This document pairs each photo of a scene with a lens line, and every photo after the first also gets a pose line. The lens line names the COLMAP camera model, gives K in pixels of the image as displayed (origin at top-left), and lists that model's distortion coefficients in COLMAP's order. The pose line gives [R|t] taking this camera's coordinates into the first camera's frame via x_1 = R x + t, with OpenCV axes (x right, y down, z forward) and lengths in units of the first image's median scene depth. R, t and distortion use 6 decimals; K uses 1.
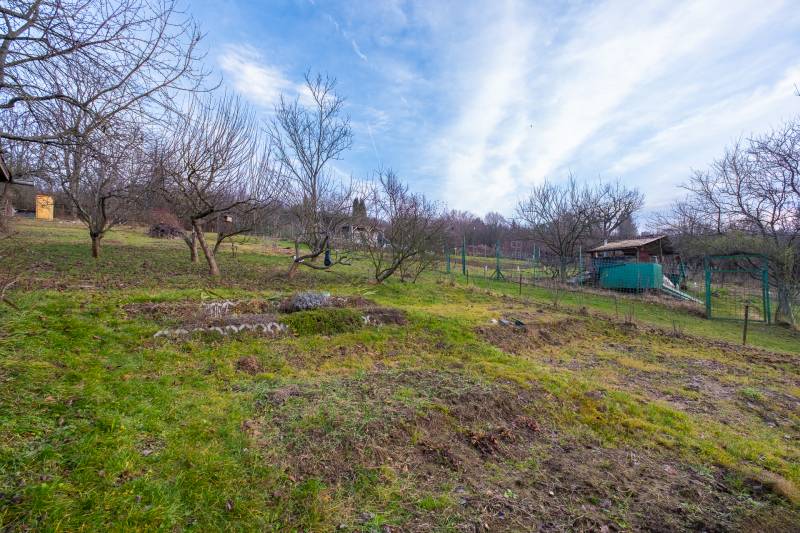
lens RADIAL K [[341.3, 0, 402.8], [0, 341.3, 265.6], [0, 0, 1]] dist [-0.000464, -0.002903]
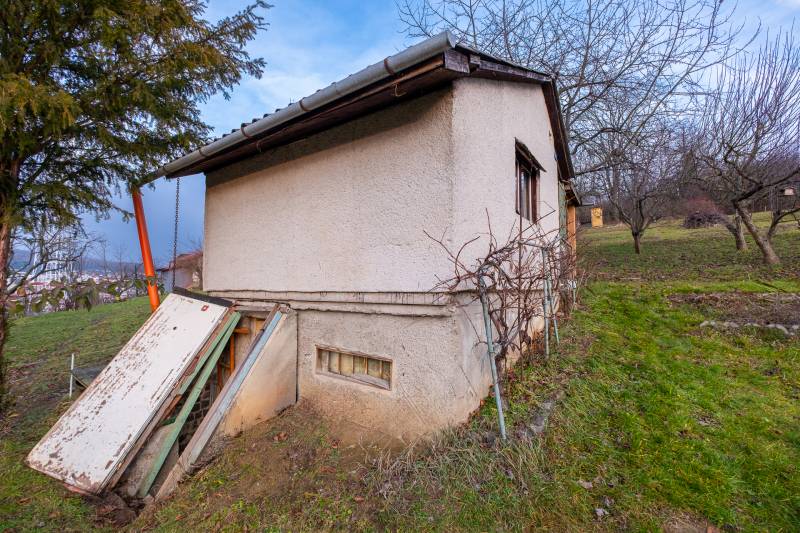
lens RADIAL K [[341.3, 0, 402.8], [0, 341.3, 265.6], [0, 0, 1]] dist [-0.000464, -0.002903]
pose [[0.232893, -0.042179, -0.971587, 0.067684], [0.062328, 0.997652, -0.028370, -0.001015], [0.970503, -0.053950, 0.234975, -0.103139]]
